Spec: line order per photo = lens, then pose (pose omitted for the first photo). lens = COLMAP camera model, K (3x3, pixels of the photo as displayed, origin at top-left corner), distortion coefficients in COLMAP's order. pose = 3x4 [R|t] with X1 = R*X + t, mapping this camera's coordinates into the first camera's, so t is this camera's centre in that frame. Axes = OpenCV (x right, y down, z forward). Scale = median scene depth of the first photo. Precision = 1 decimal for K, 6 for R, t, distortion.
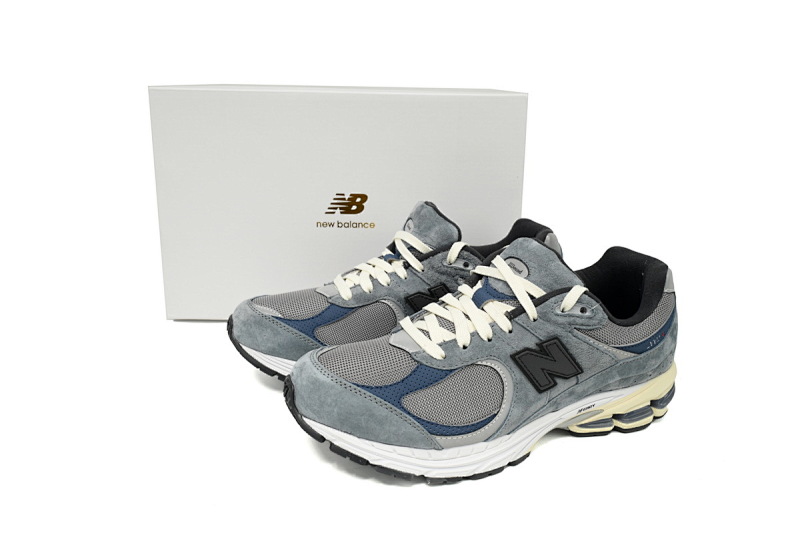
lens RADIAL K [[652.1, 0, 400.0], [0, 652.1, 266.5], [0, 0, 1]] dist [-0.000800, -0.000525]
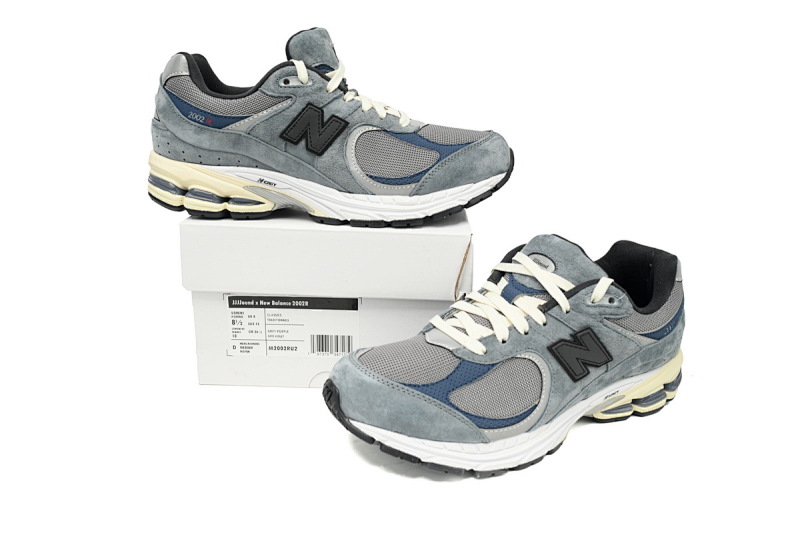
lens RADIAL K [[652.1, 0, 400.0], [0, 652.1, 266.5], [0, 0, 1]] dist [-0.000800, -0.000525]
pose [[0.991269, -0.036894, 0.126588, -0.187644], [0.038793, 0.999168, -0.012561, 0.012513], [-0.126019, 0.017362, 0.991876, 0.001190]]
